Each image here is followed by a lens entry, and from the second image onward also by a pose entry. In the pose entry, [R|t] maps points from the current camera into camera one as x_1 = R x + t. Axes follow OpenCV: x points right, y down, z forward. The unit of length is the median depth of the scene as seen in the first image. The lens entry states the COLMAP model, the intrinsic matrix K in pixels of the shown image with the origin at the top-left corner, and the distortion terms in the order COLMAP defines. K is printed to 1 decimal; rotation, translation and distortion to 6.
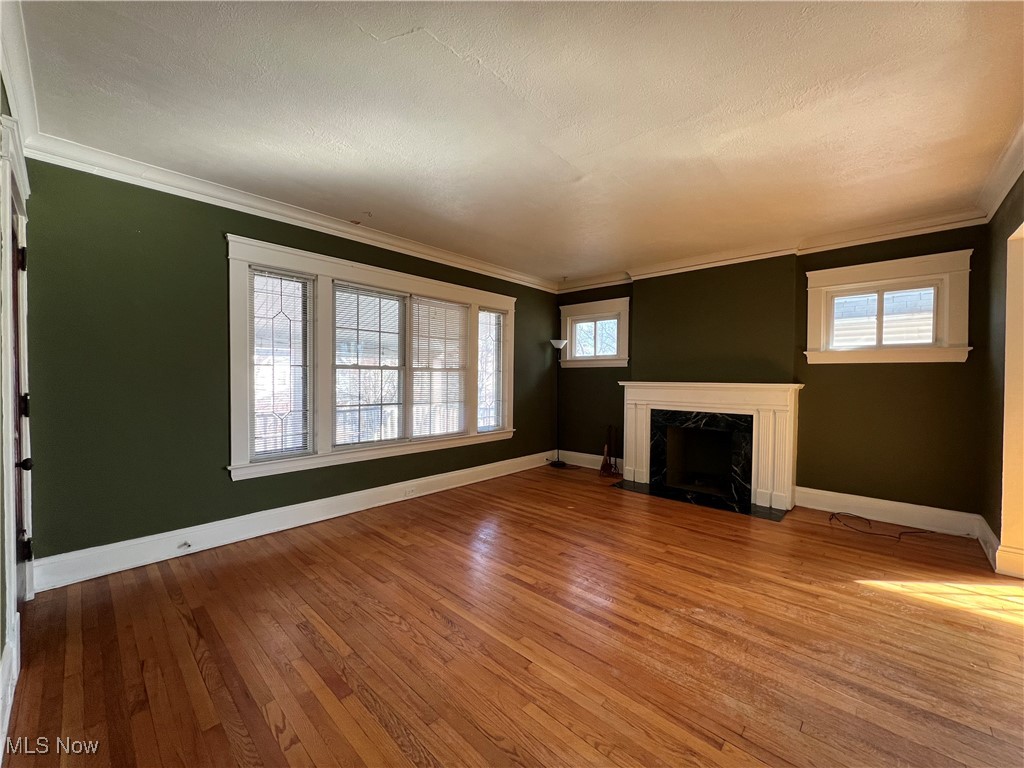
lens RADIAL K [[407.9, 0, 512.7], [0, 407.9, 386.2], [0, 0, 1]] dist [-0.001236, 0.000148]
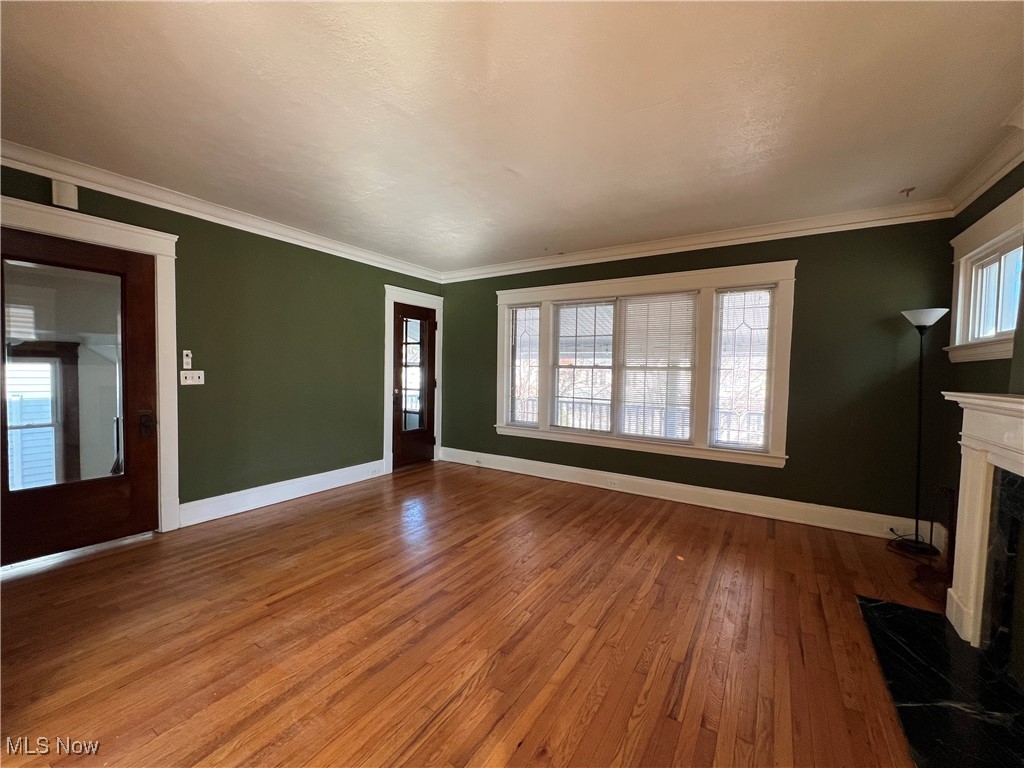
lens RADIAL K [[408.5, 0, 512.7], [0, 408.5, 386.0], [0, 0, 1]] dist [-0.001640, 0.000403]
pose [[0.173981, 0.033503, -0.984179, 0.780180], [-0.038675, 0.998882, 0.027167, -0.014297], [0.983989, 0.033337, 0.175082, 0.577339]]
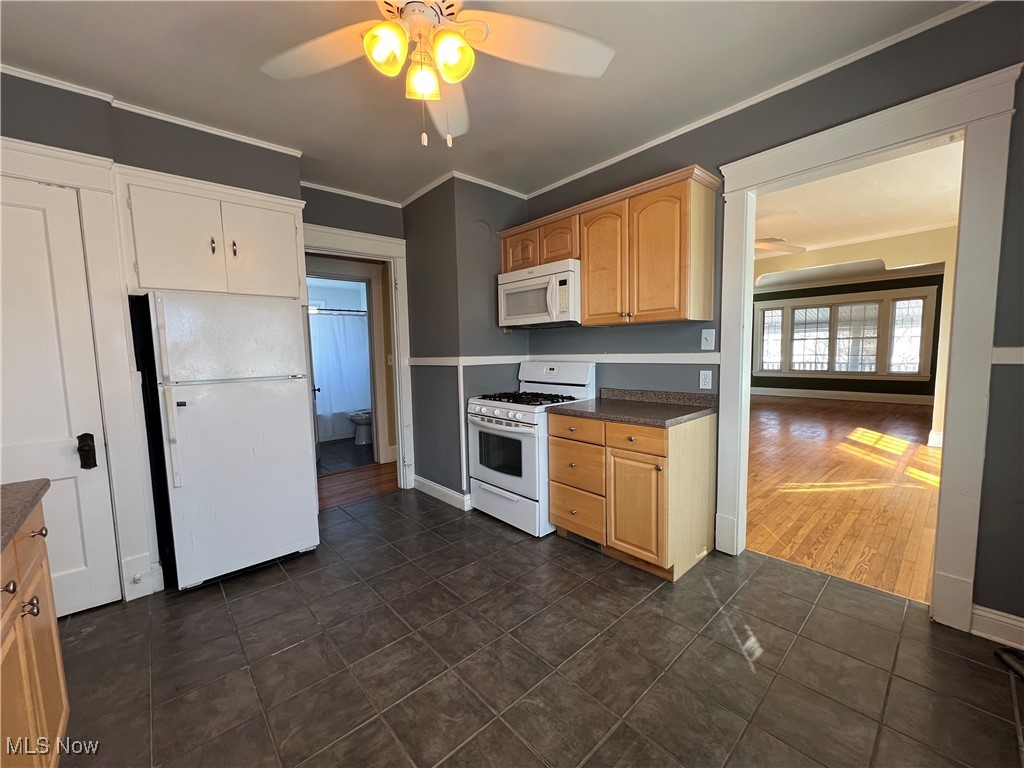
lens RADIAL K [[407.9, 0, 512.7], [0, 407.9, 386.2], [0, 0, 1]] dist [-0.001236, 0.000148]
pose [[-0.099315, 0.083576, -0.991540, 2.165317], [0.000999, 0.996474, 0.083891, 0.025688], [0.995055, 0.007341, -0.099049, -0.481831]]
